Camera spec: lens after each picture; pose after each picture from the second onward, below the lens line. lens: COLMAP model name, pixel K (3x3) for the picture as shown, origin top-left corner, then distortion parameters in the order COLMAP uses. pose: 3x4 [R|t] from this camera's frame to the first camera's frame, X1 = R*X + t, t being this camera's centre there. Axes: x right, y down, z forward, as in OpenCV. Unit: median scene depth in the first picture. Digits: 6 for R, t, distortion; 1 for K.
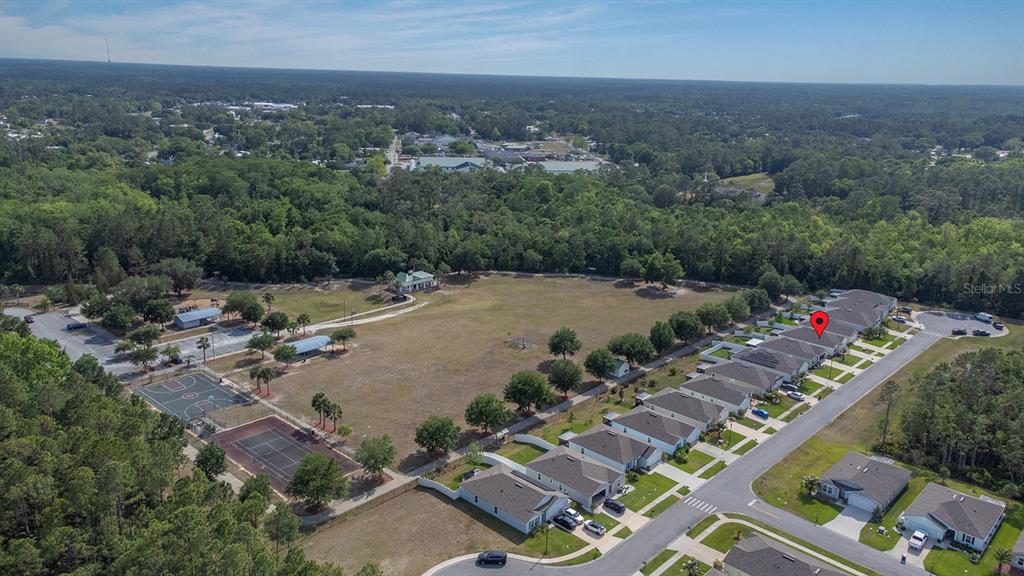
lens RADIAL K [[765.8, 0, 512.0], [0, 765.8, 288.0], [0, 0, 1]] dist [0.050637, 0.006129]
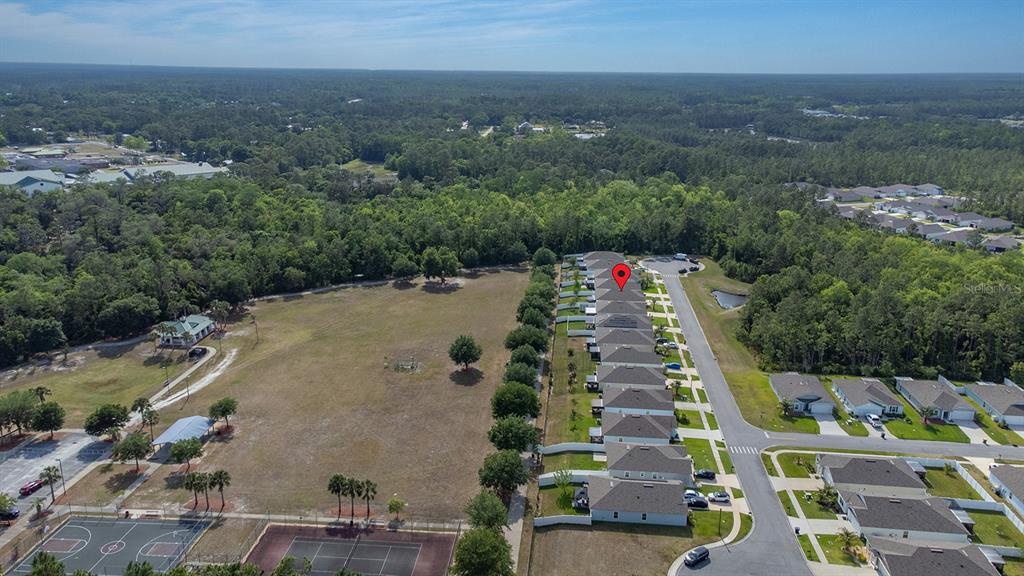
lens RADIAL K [[770.1, 0, 512.0], [0, 770.1, 288.0], [0, 0, 1]] dist [0.047535, -0.000913]
pose [[0.786489, -0.188973, 0.587983, -0.398758], [0.178885, 0.980931, 0.075985, -0.062829], [-0.591130, 0.045420, 0.805296, 0.161529]]
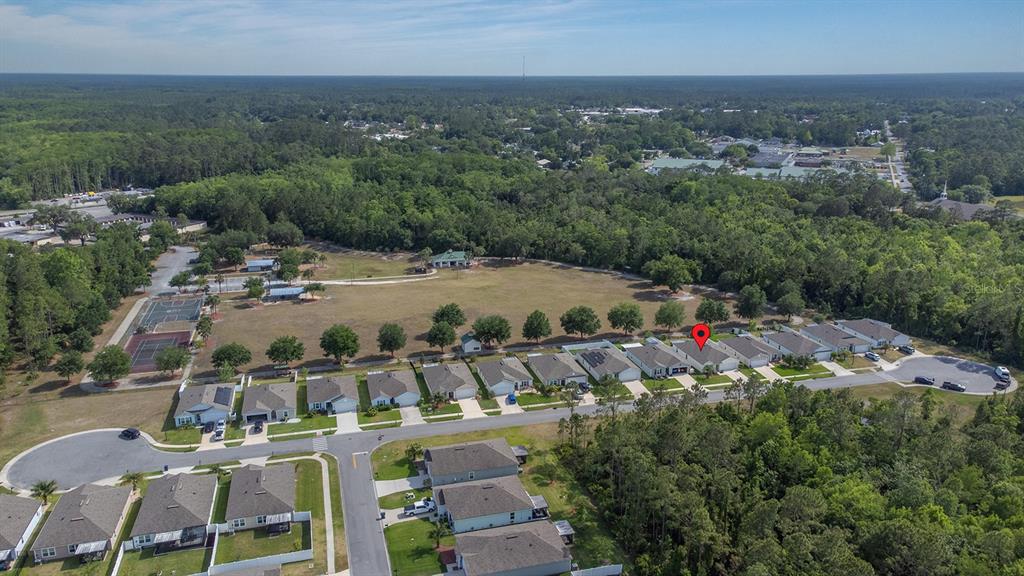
lens RADIAL K [[770.9, 0, 512.0], [0, 770.9, 288.0], [0, 0, 1]] dist [0.034043, -0.001569]
pose [[0.849777, 0.116305, -0.514152, 0.635990], [-0.121198, 0.992334, 0.024160, -0.006059], [0.513021, 0.041784, 0.857359, 0.092193]]
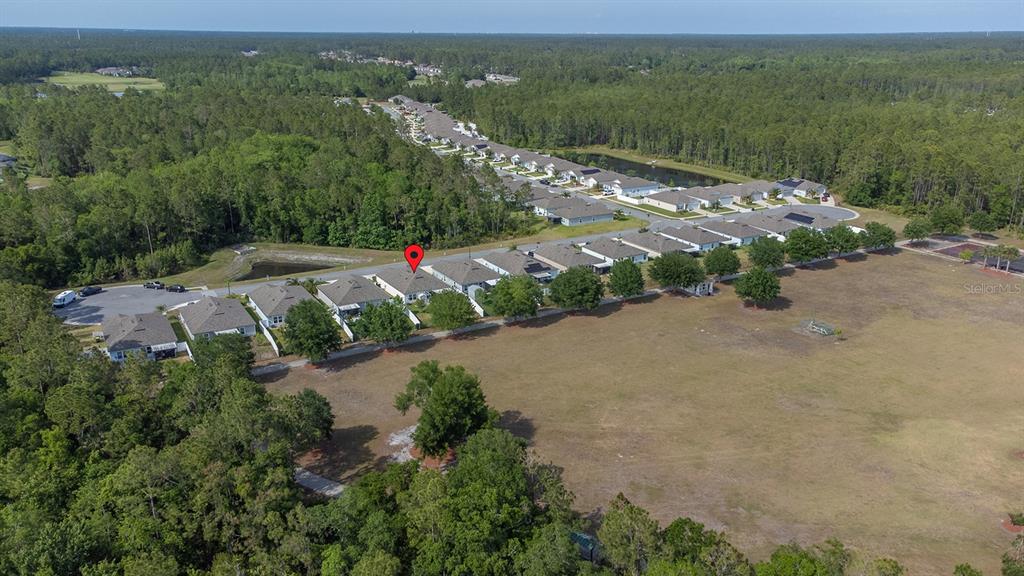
lens RADIAL K [[770.1, 0, 512.0], [0, 770.1, 288.0], [0, 0, 1]] dist [0.047535, -0.000913]
pose [[-0.954650, -0.122682, 0.271279, 0.083784], [0.051522, 0.829340, 0.556364, -0.341150], [-0.293239, 0.545109, -0.785409, 1.529346]]
